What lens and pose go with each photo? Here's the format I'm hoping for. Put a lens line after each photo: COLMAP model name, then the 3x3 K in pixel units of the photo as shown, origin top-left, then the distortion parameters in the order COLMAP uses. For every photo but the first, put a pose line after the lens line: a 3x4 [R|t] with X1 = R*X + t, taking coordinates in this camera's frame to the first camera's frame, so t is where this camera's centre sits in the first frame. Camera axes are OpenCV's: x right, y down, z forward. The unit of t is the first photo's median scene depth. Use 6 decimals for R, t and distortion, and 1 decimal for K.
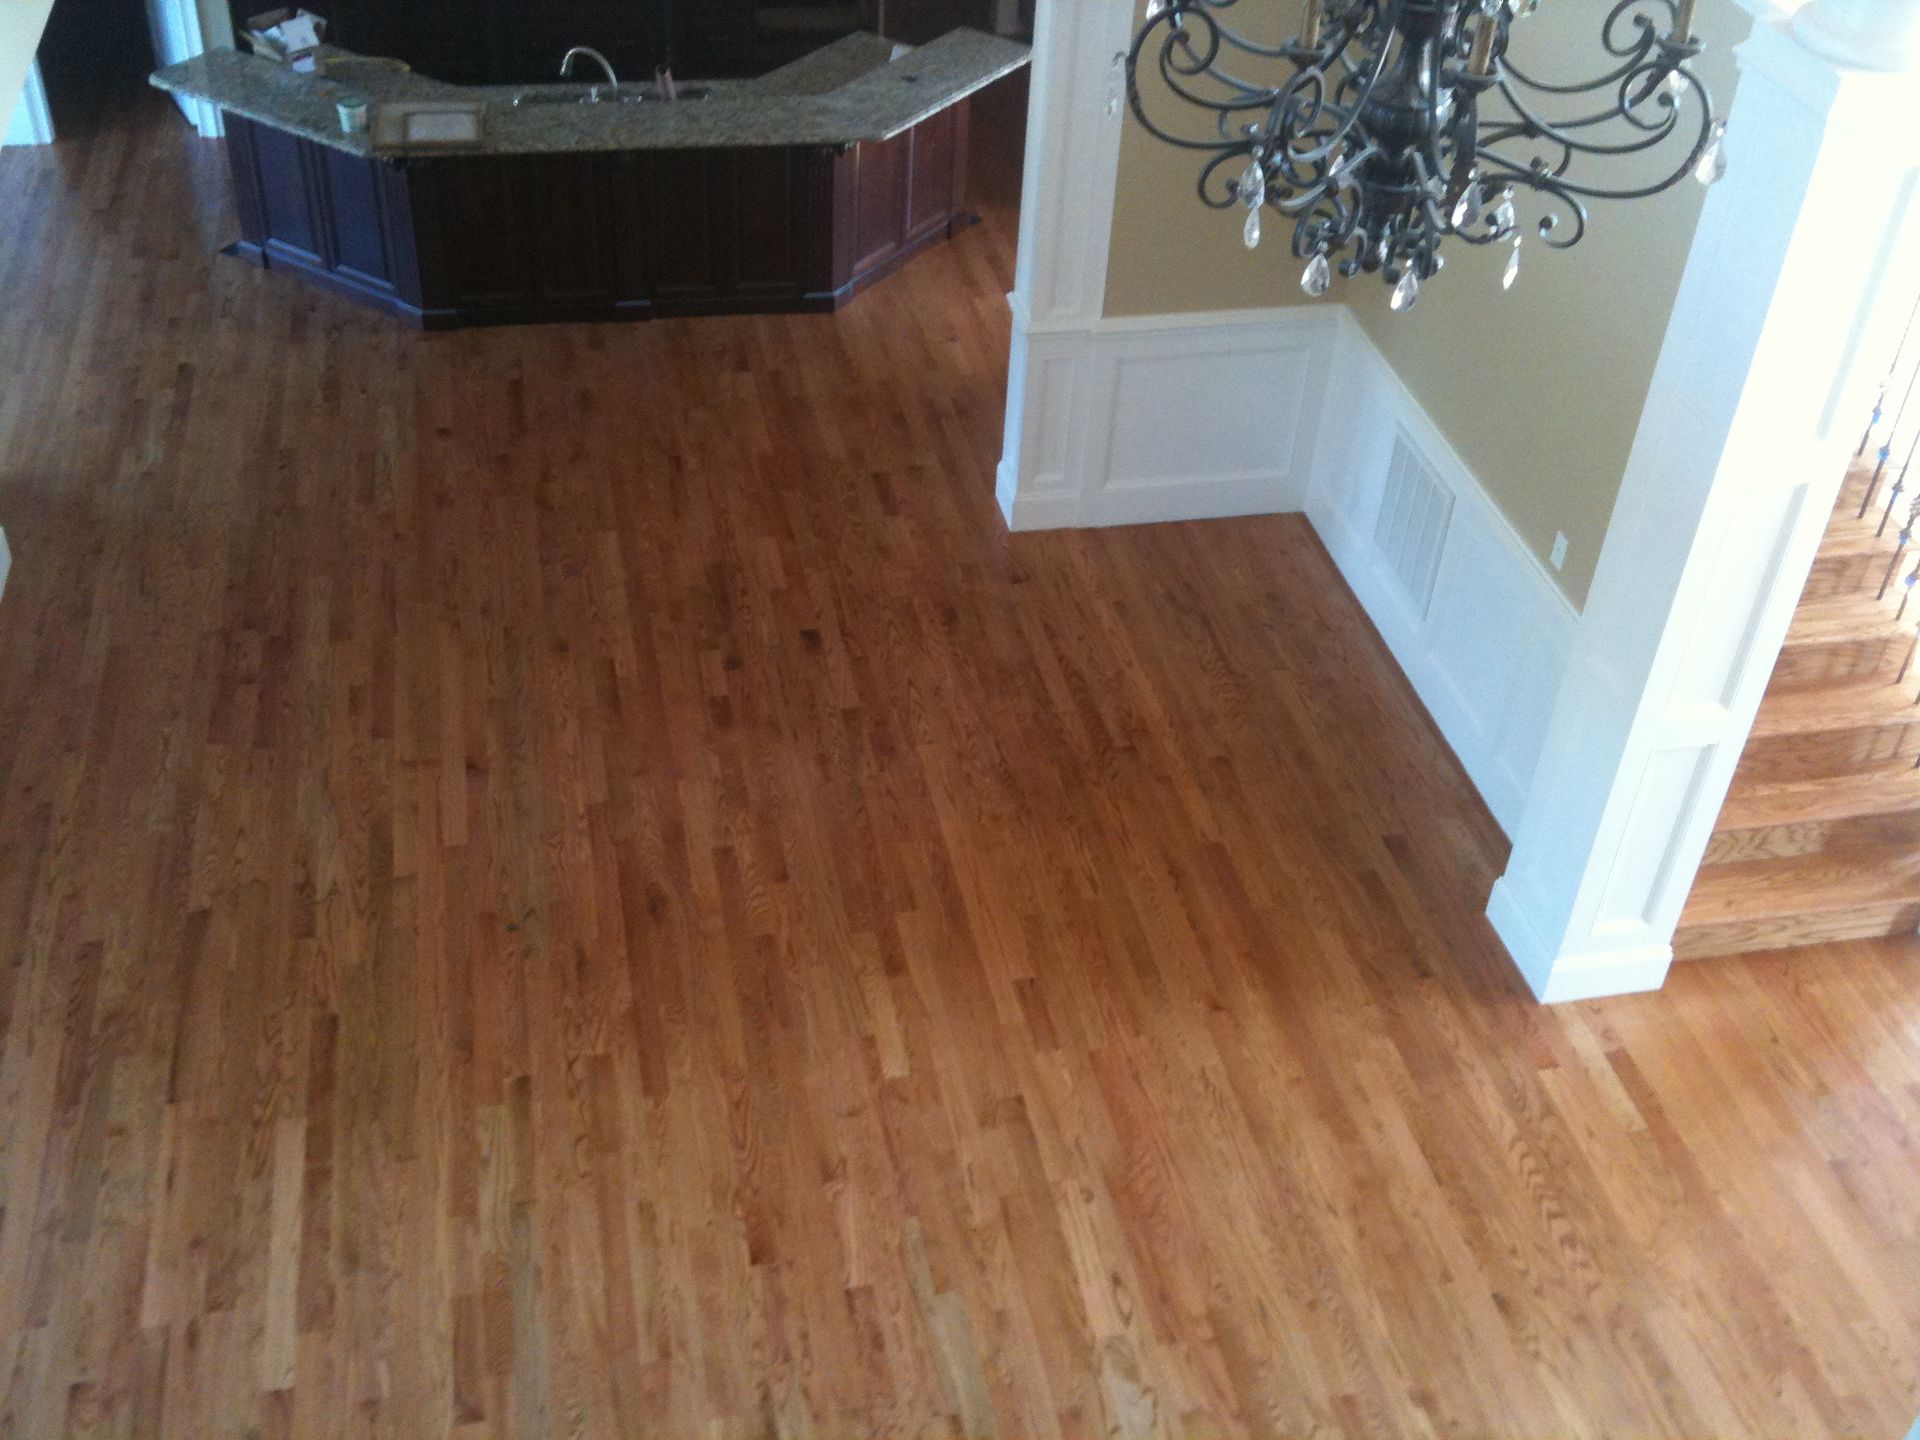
lens RADIAL K [[2060.4, 0, 959.5], [0, 2060.4, 708.9], [0, 0, 1]] dist [0.008054, 0.000000]
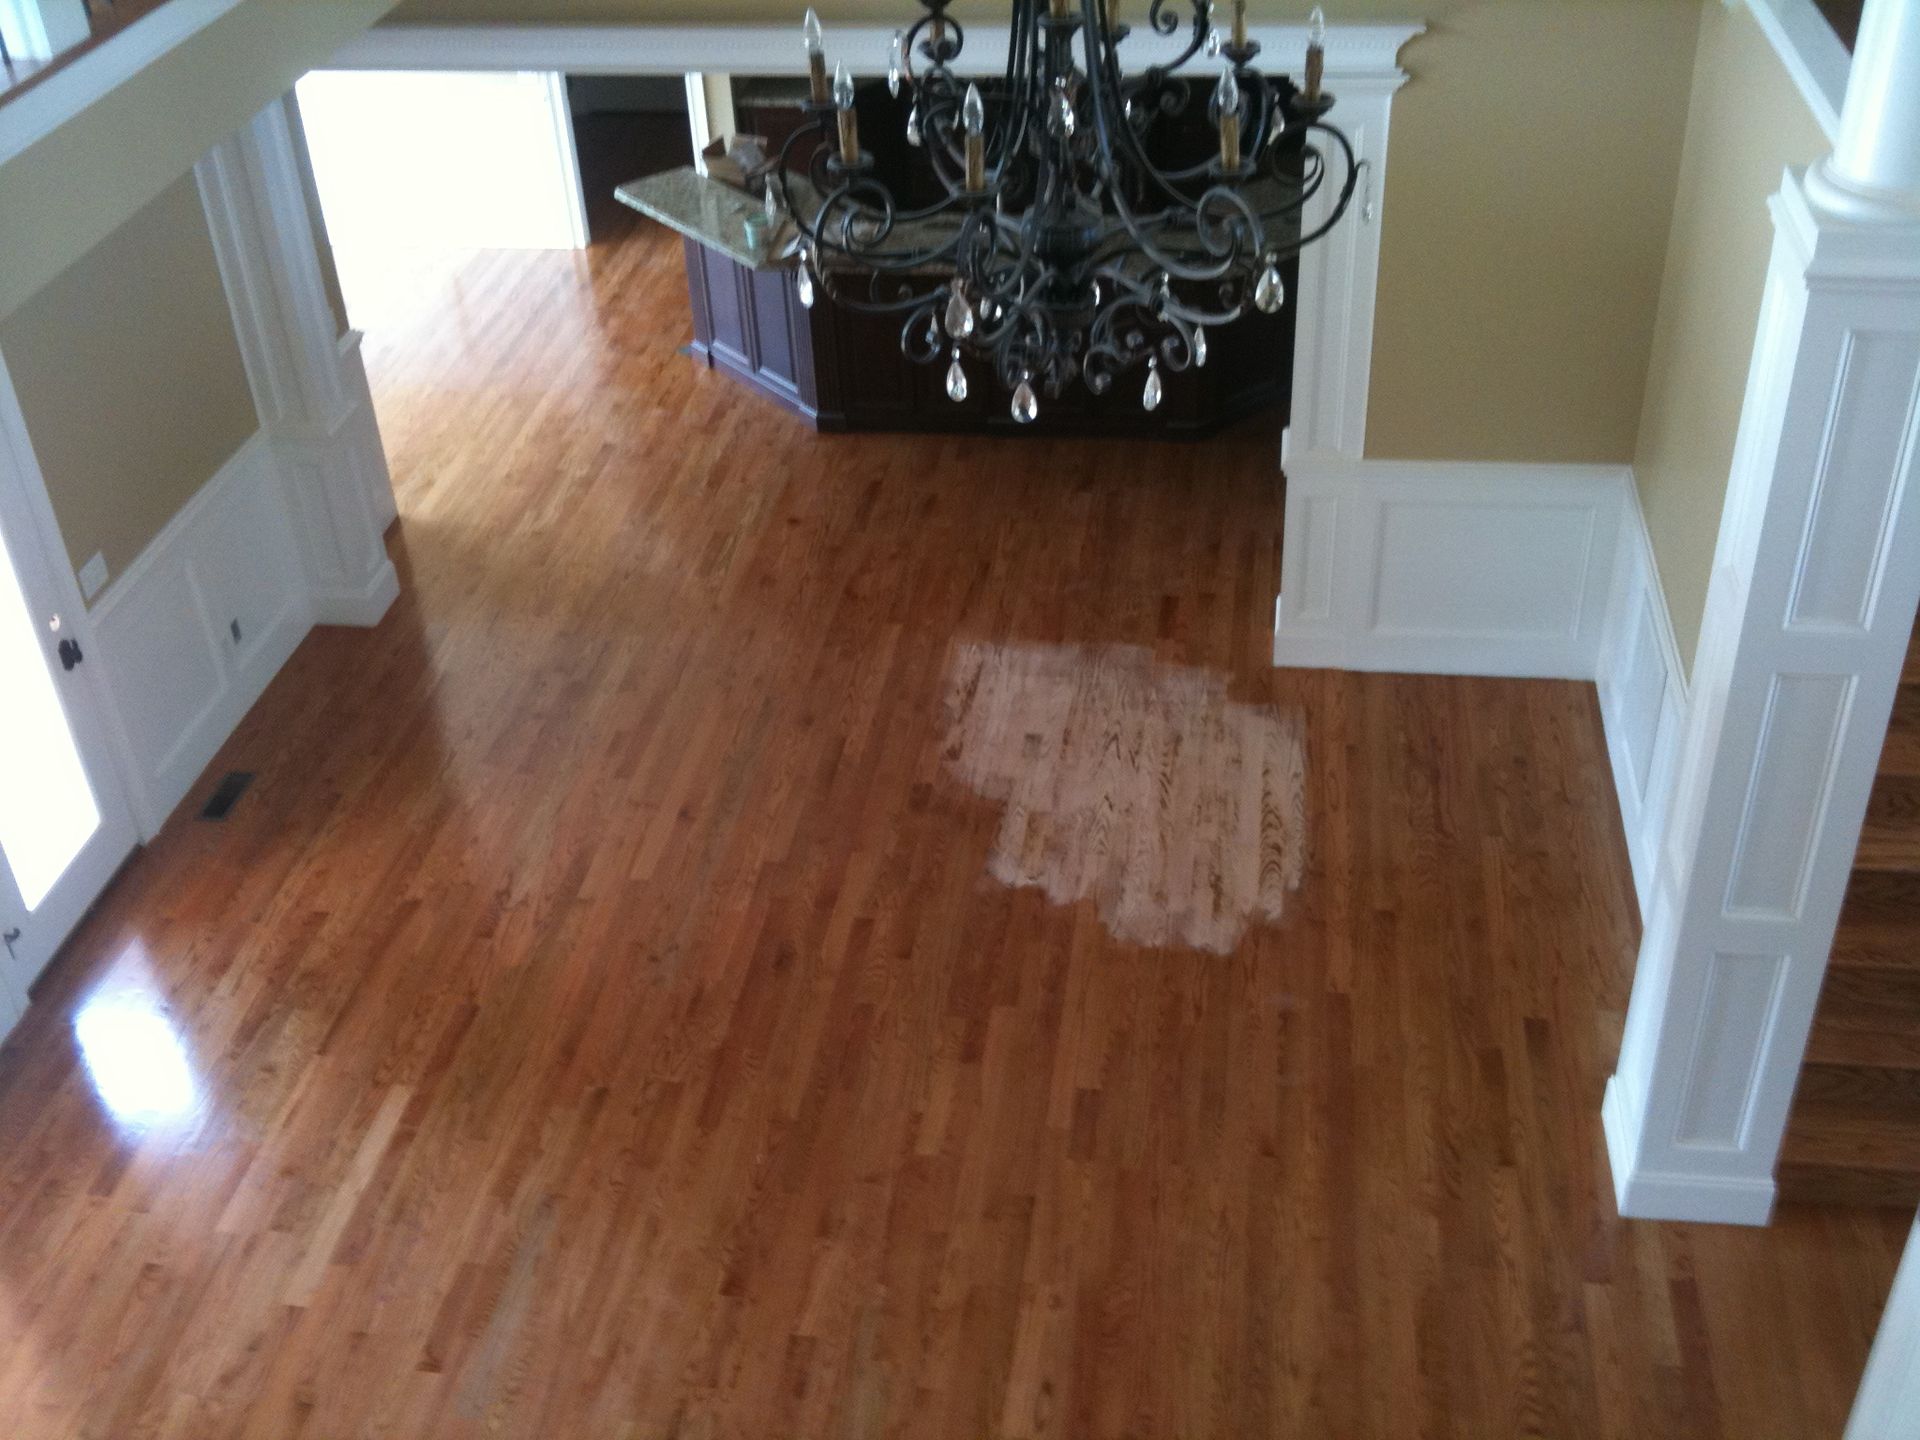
lens RADIAL K [[2060.4, 0, 958.9], [0, 2060.4, 730.4], [0, 0, 1]] dist [0.008054, 0.000000]
pose [[0.934121, 0.120937, -0.335845, 0.280691], [-0.140093, 0.989578, -0.033311, -0.000283], [0.328317, 0.078166, 0.941328, 0.012117]]
